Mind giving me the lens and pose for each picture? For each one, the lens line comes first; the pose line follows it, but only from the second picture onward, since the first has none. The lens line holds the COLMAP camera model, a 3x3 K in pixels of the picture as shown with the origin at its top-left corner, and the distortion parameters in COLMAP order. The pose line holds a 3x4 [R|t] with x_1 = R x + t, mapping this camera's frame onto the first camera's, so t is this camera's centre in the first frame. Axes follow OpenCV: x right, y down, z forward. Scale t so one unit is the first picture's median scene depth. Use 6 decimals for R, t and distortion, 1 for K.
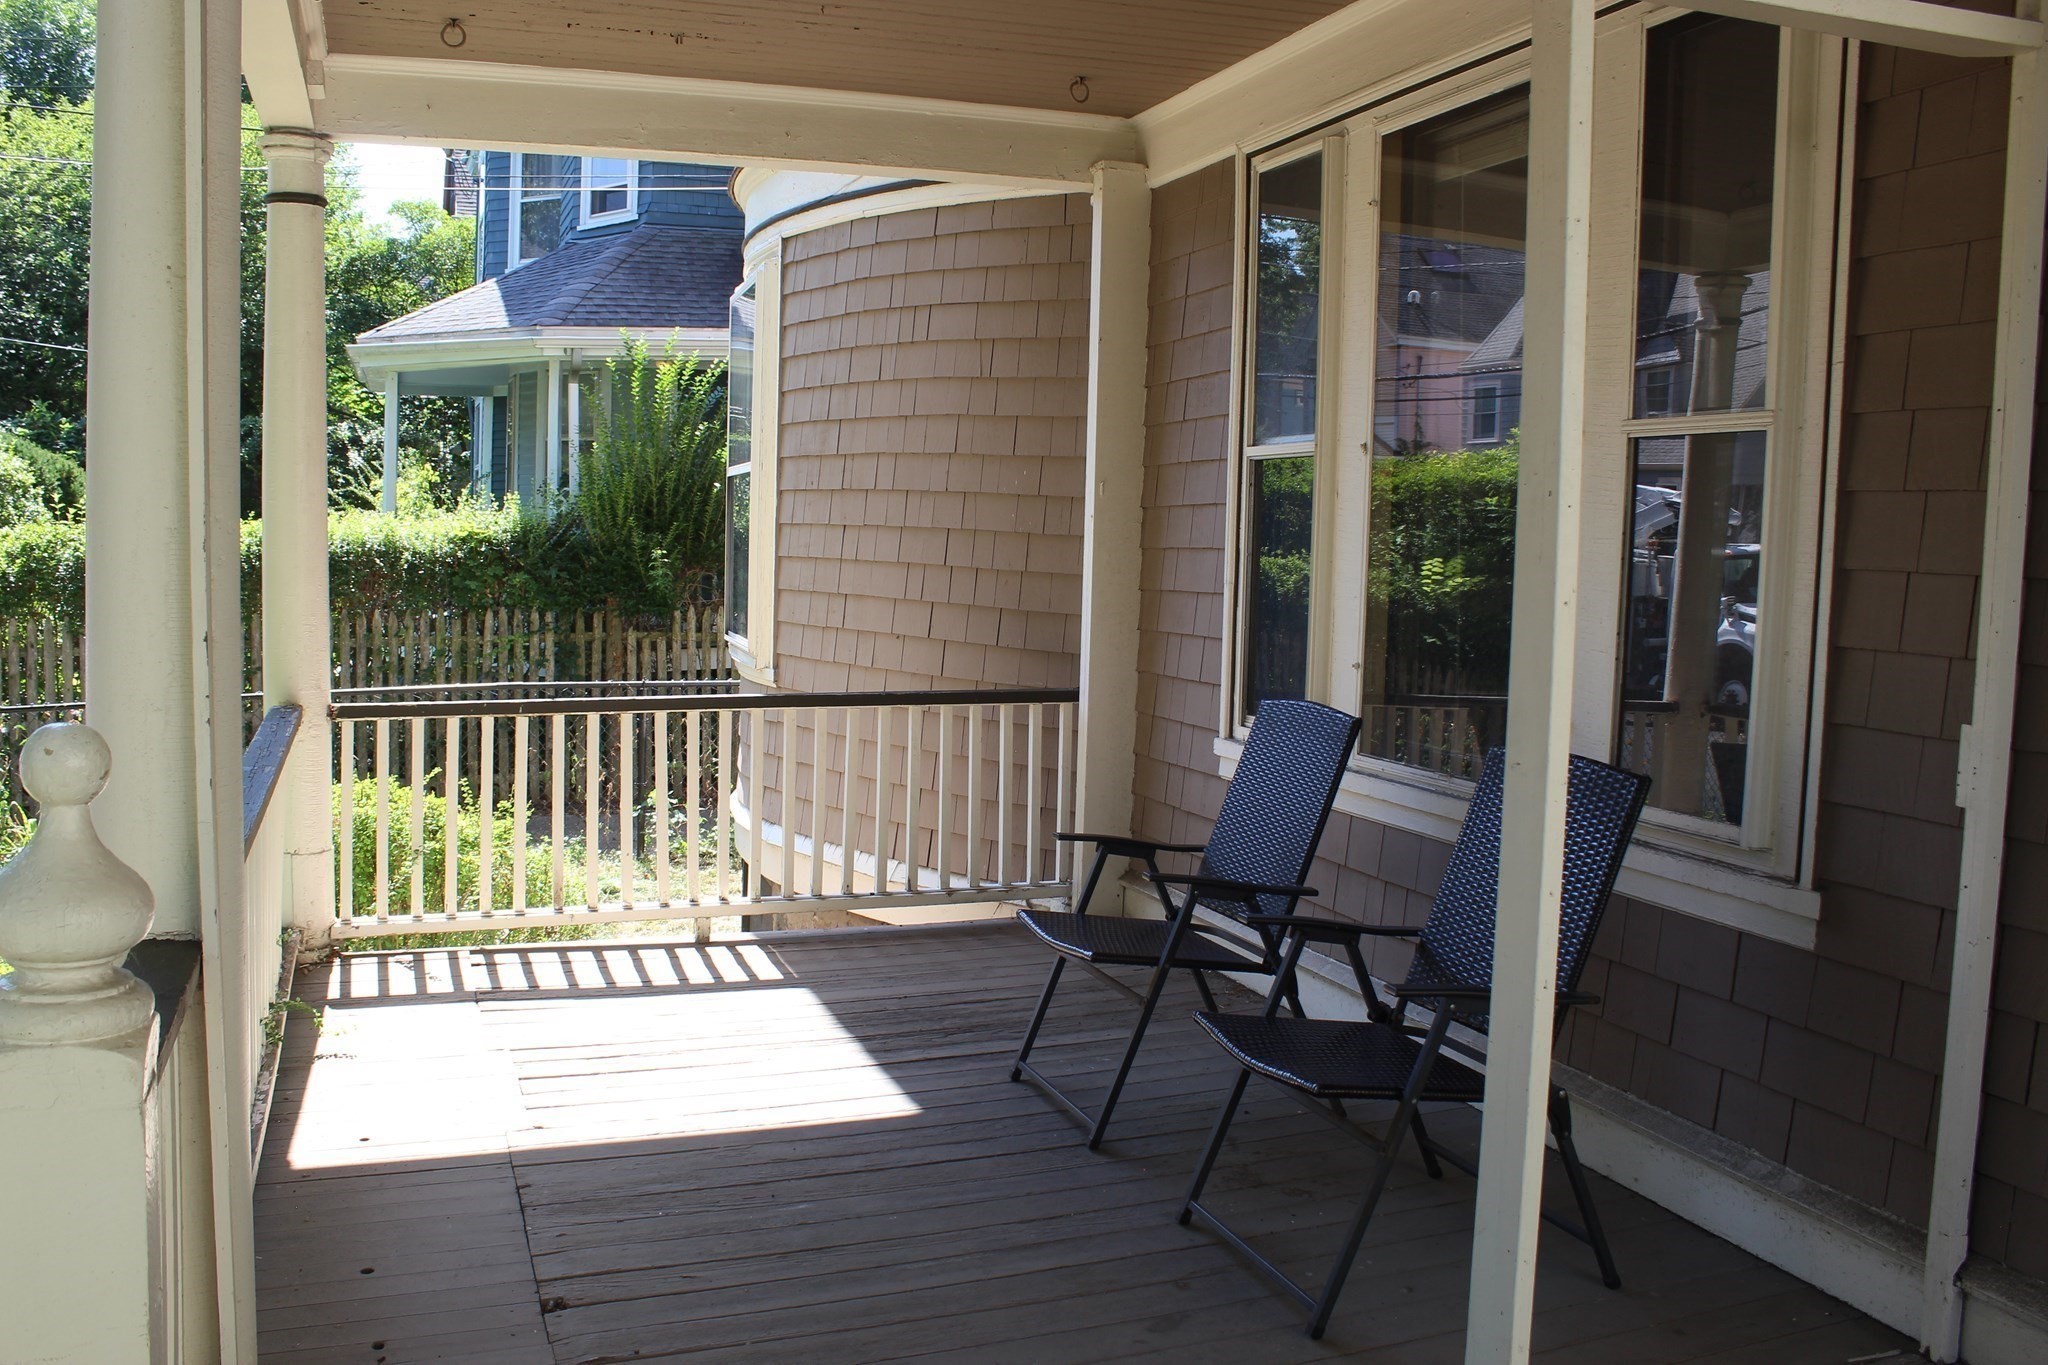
lens RADIAL K [[1739.2, 0, 990.7], [0, 1739.2, 685.8], [0, 0, 1]] dist [-0.161609, 0.176165]
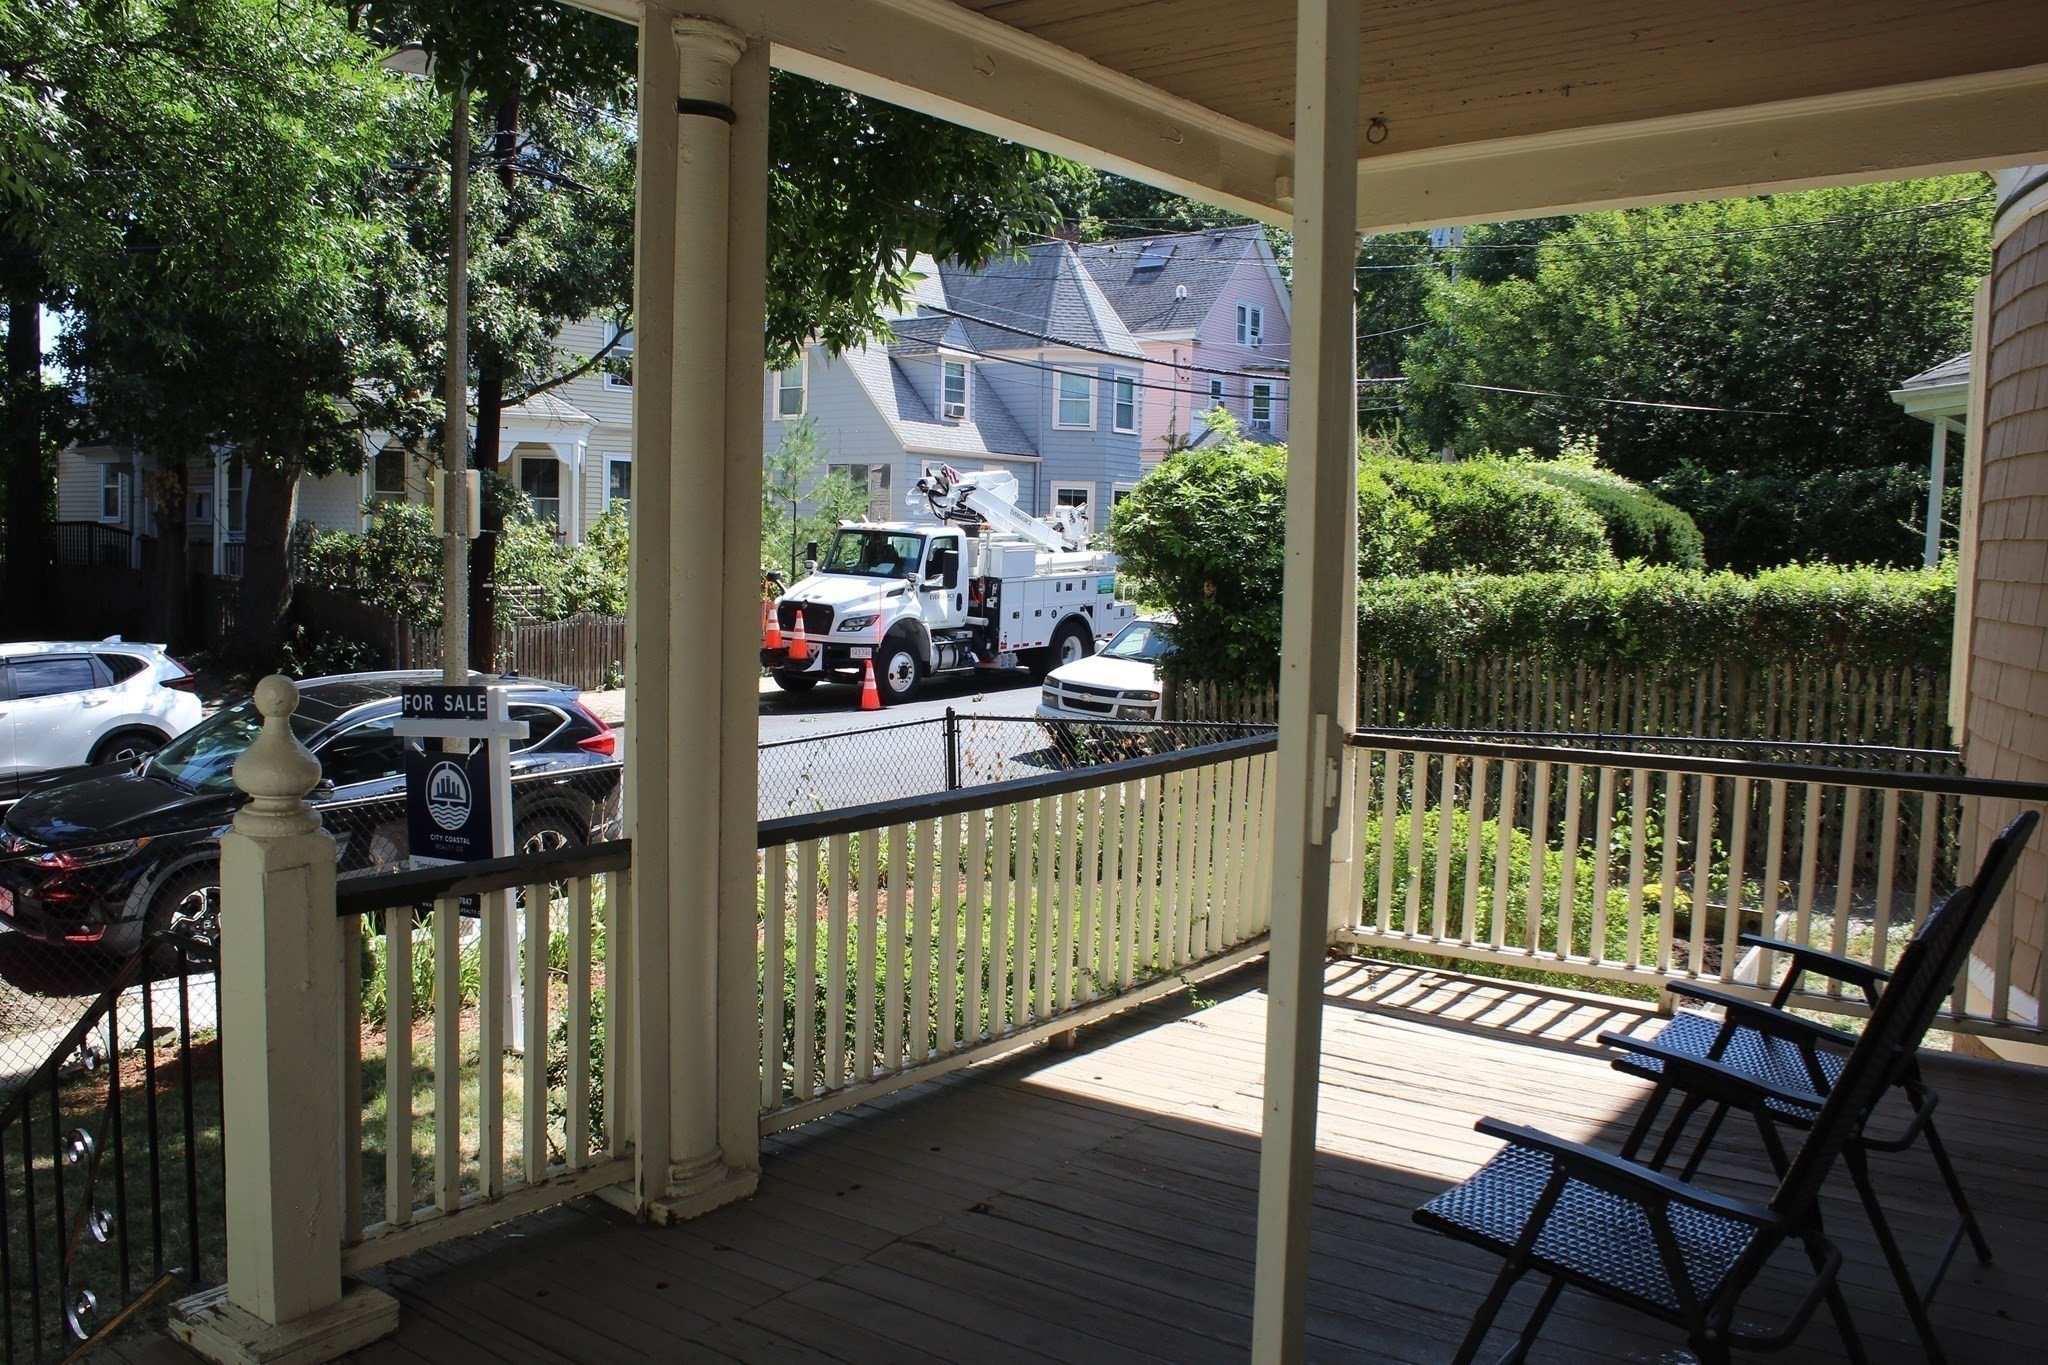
lens RADIAL K [[1739.2, 0, 990.7], [0, 1739.2, 685.8], [0, 0, 1]] dist [-0.161609, 0.176165]
pose [[0.541511, 0.054632, -0.838917, 0.431300], [-0.079648, 0.996732, 0.013498, -0.016344], [0.836912, 0.059508, 0.544092, 0.173528]]
